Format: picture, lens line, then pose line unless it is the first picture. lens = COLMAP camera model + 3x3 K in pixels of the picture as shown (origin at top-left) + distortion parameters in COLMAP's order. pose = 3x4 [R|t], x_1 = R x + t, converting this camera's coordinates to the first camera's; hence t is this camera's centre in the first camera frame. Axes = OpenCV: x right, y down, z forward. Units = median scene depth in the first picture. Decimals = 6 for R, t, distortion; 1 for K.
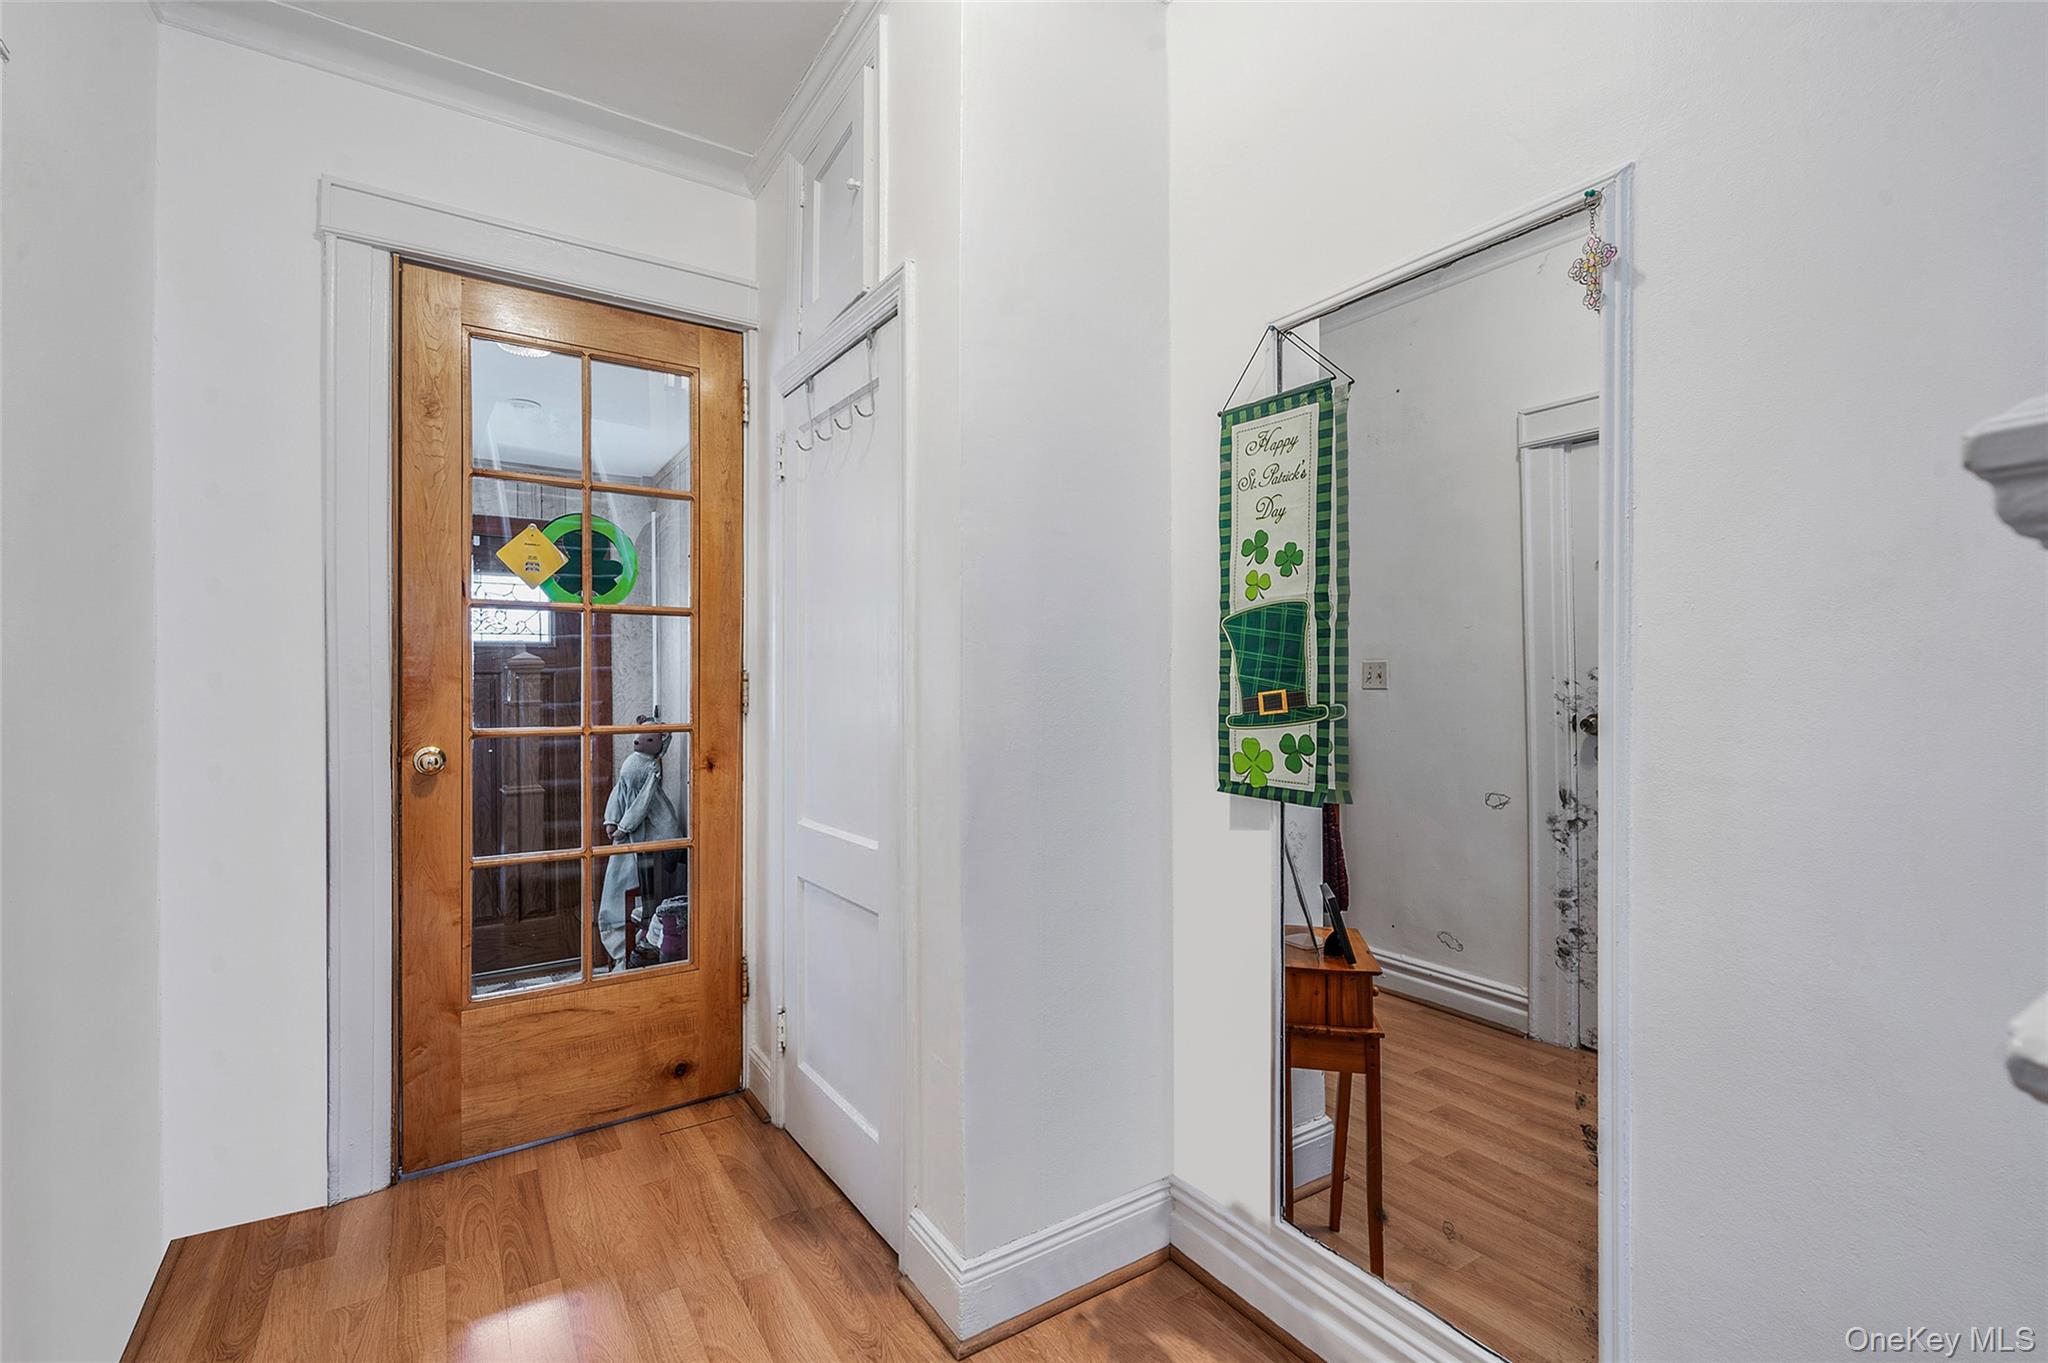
lens RADIAL K [[896.2, 0, 1023.8], [0, 896.2, 676.2], [0, 0, 1]] dist [0.001124, 0.000033]
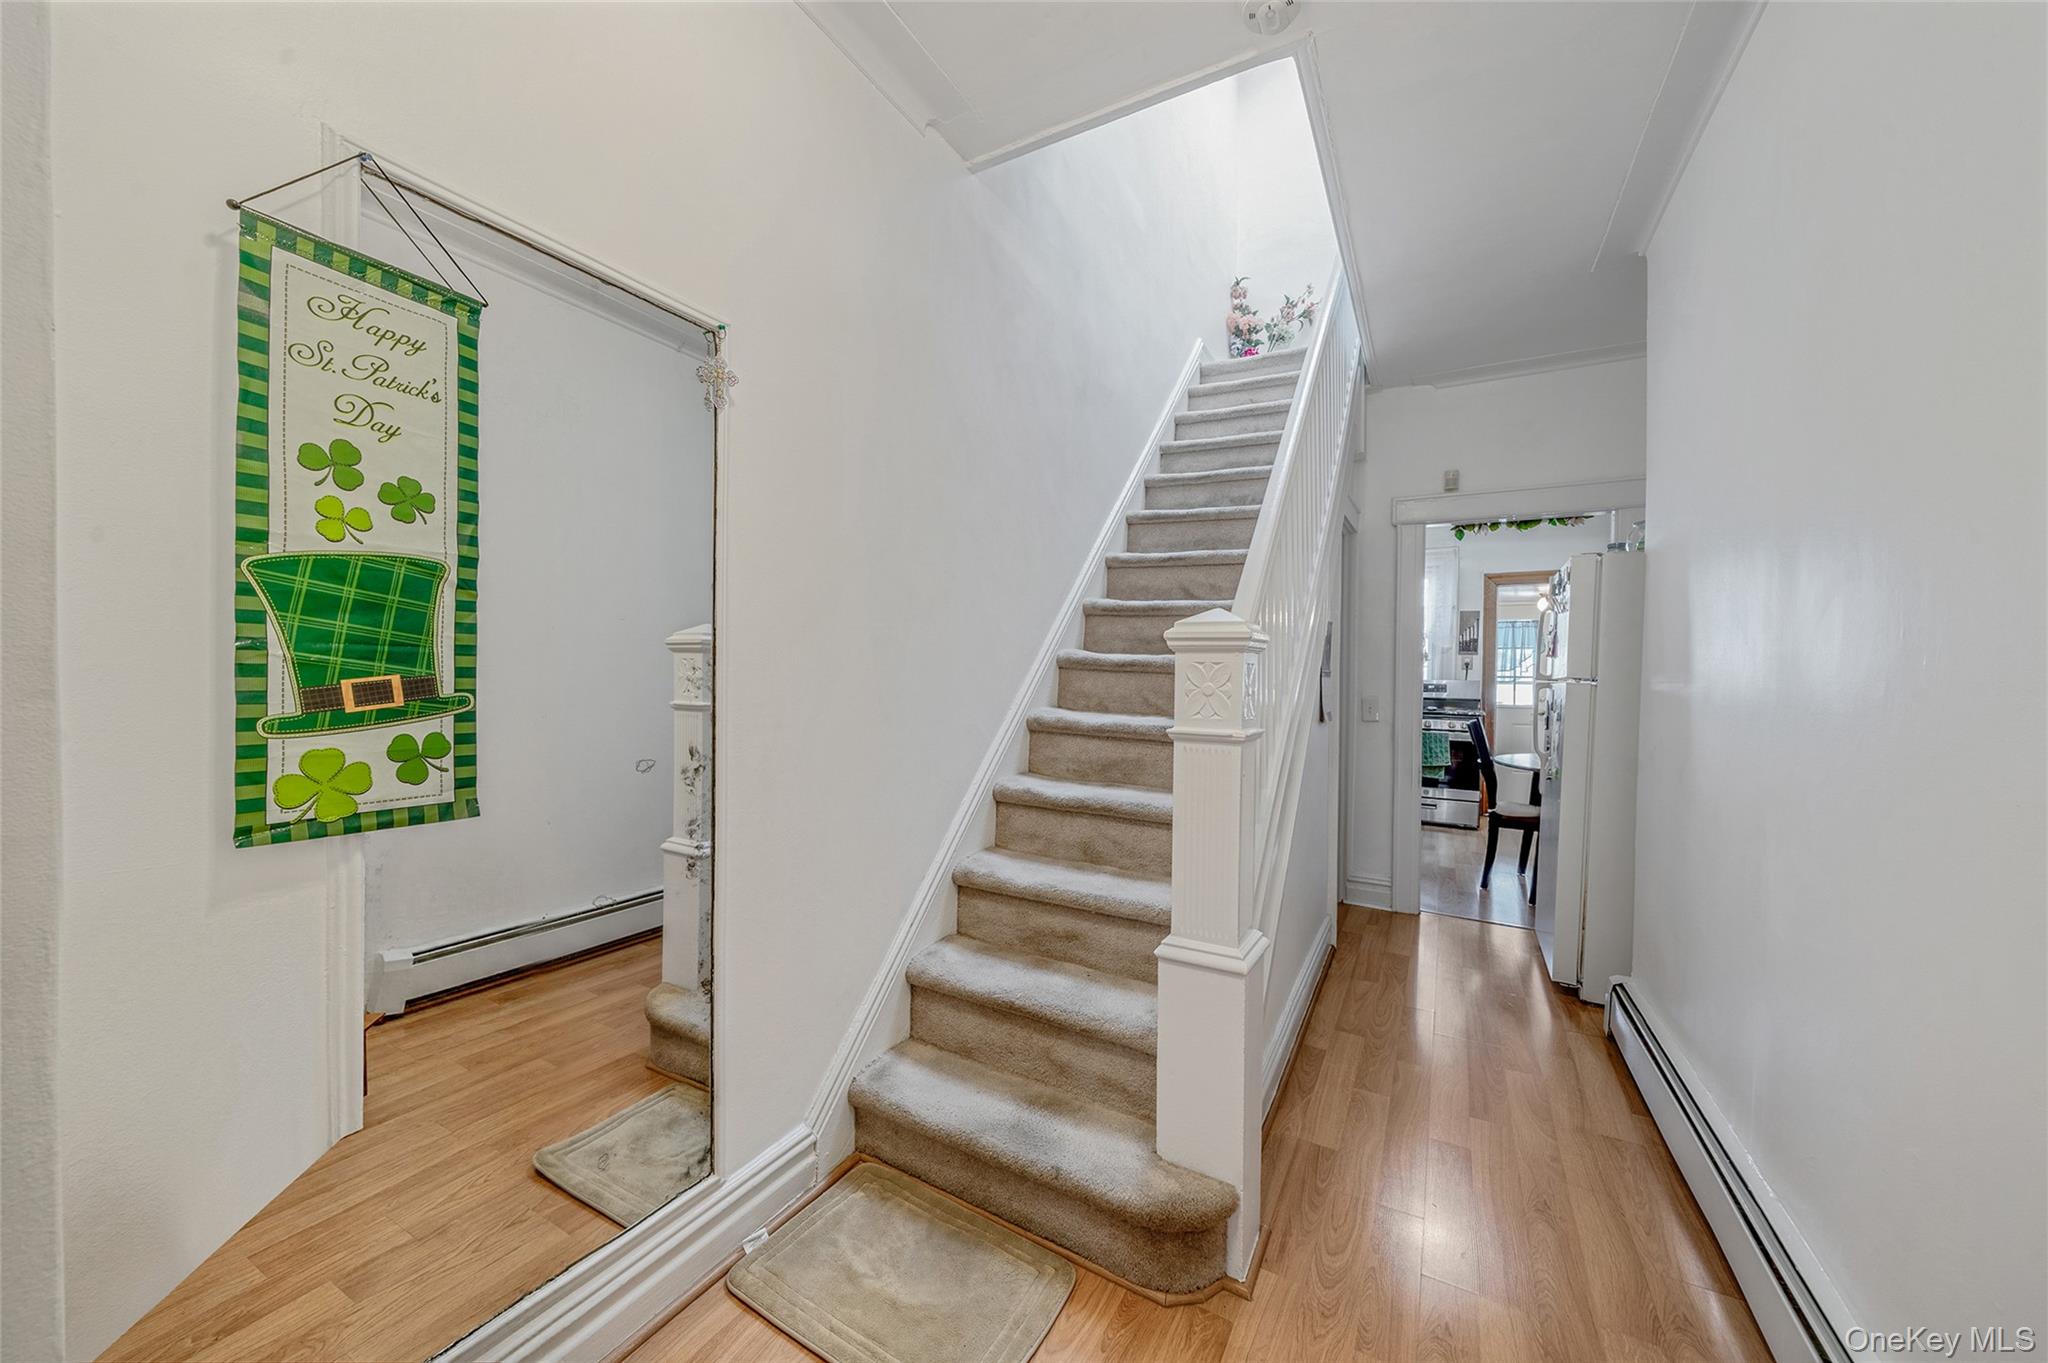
lens RADIAL K [[744.4, 0, 1023.7], [0, 744.4, 687.6], [0, 0, 1]] dist [-0.000686, -0.000057]
pose [[-0.452394, -0.019132, 0.891613, -0.480782], [-0.010251, 0.999815, 0.016252, 0.009812], [-0.891759, -0.001788, -0.452507, 0.807196]]
